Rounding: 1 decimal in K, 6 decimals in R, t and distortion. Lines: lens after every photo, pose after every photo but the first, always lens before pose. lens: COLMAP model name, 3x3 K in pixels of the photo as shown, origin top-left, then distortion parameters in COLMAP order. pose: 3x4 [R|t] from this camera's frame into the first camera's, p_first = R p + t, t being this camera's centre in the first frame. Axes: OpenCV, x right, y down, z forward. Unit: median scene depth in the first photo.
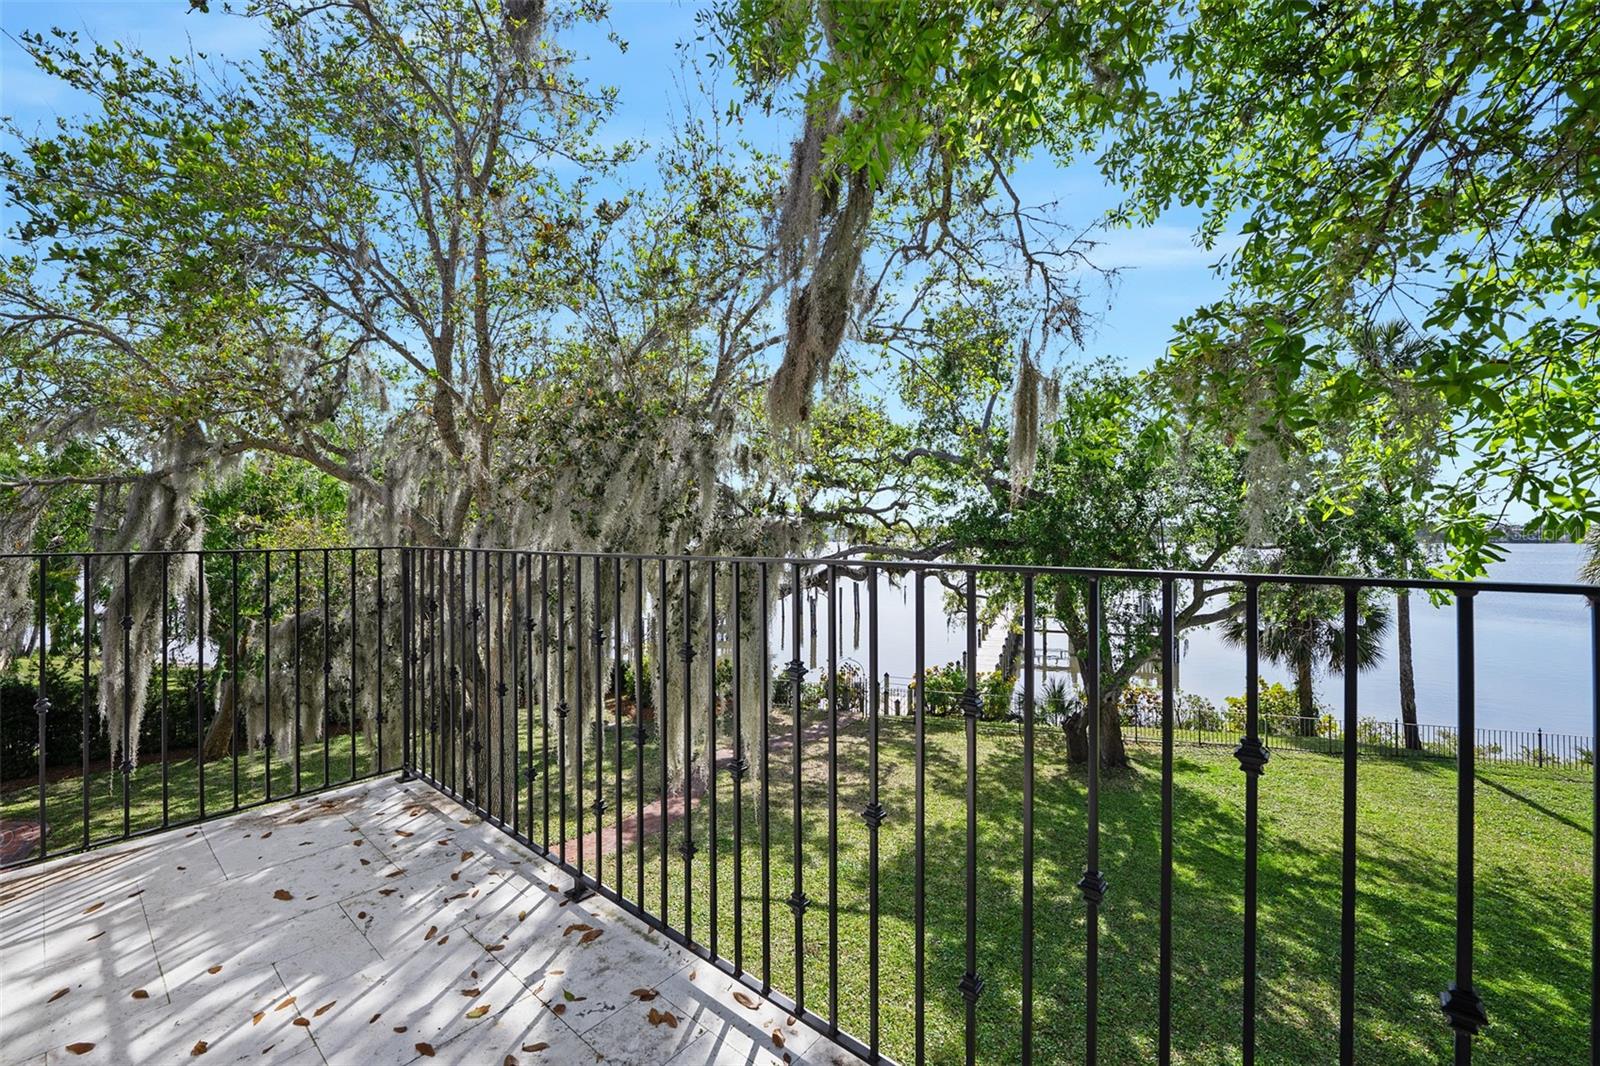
lens RADIAL K [[652.8, 0, 800.0], [0, 652.8, 533.0], [0, 0, 1]] dist [-0.010732, -0.000299]
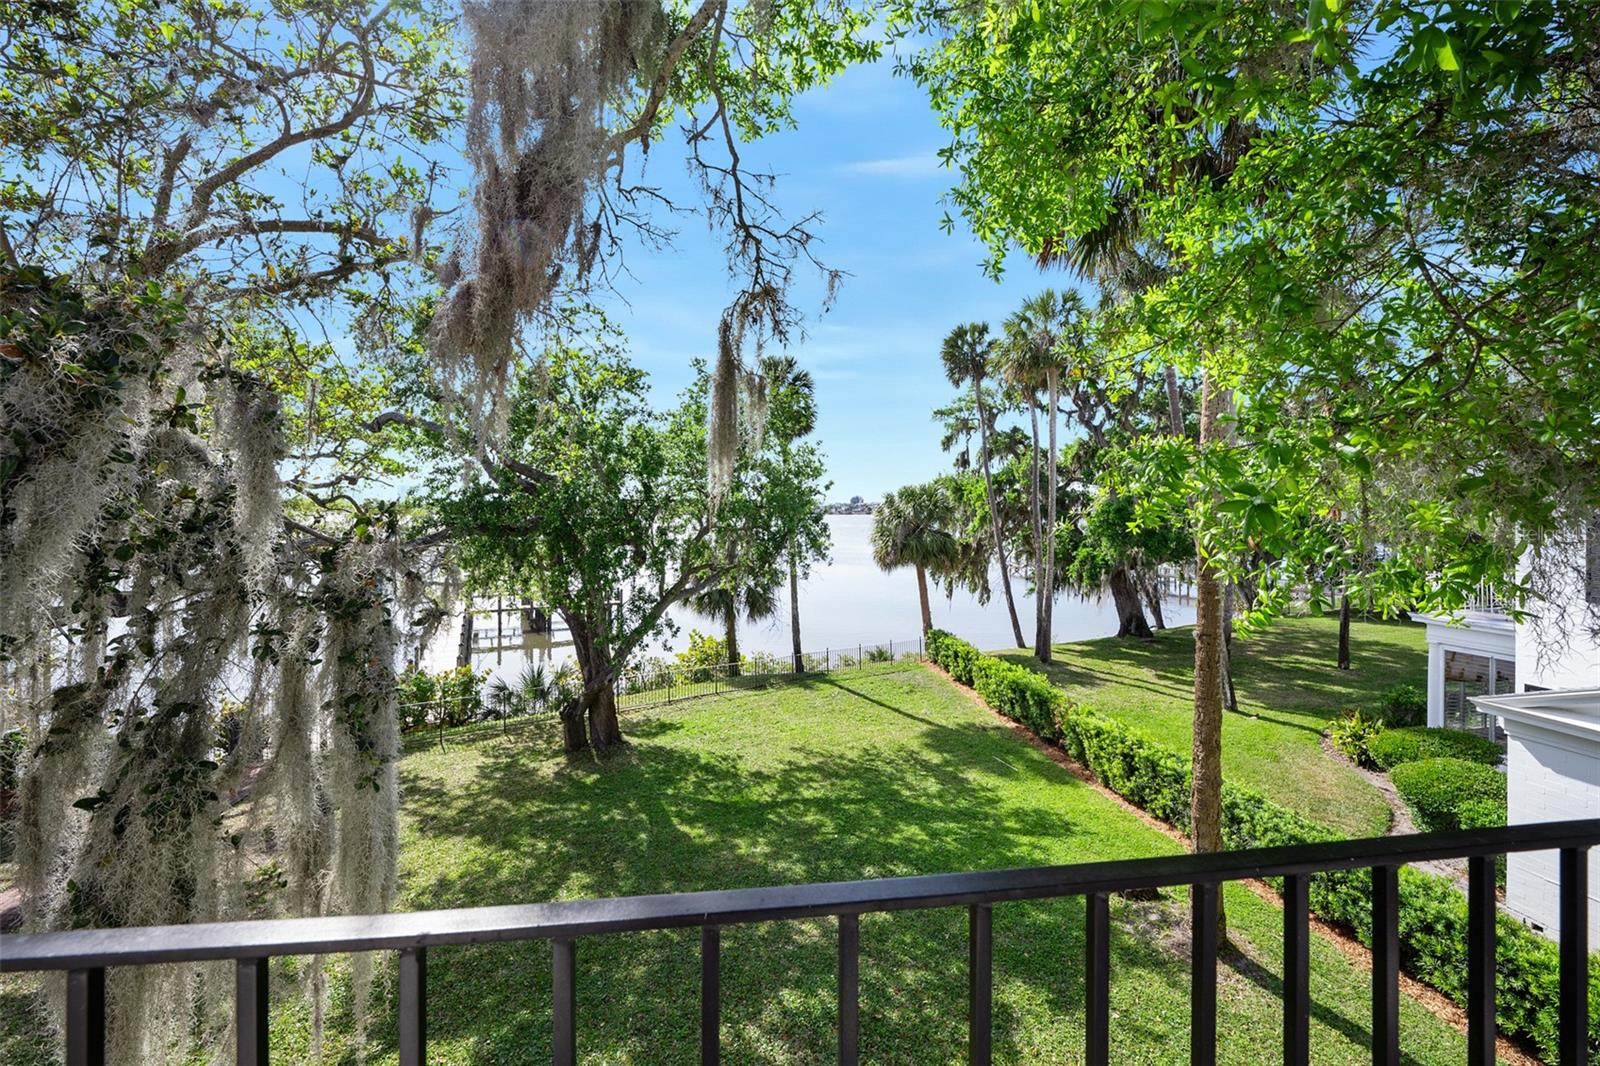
lens RADIAL K [[636.8, 0, 800.3], [0, 636.8, 498.0], [0, 0, 1]] dist [-0.013910, -0.000064]
pose [[0.675127, 0.016987, 0.737506, -0.057473], [-0.008083, 0.999845, -0.015630, -0.015663], [-0.737658, 0.004591, 0.675159, 0.105079]]
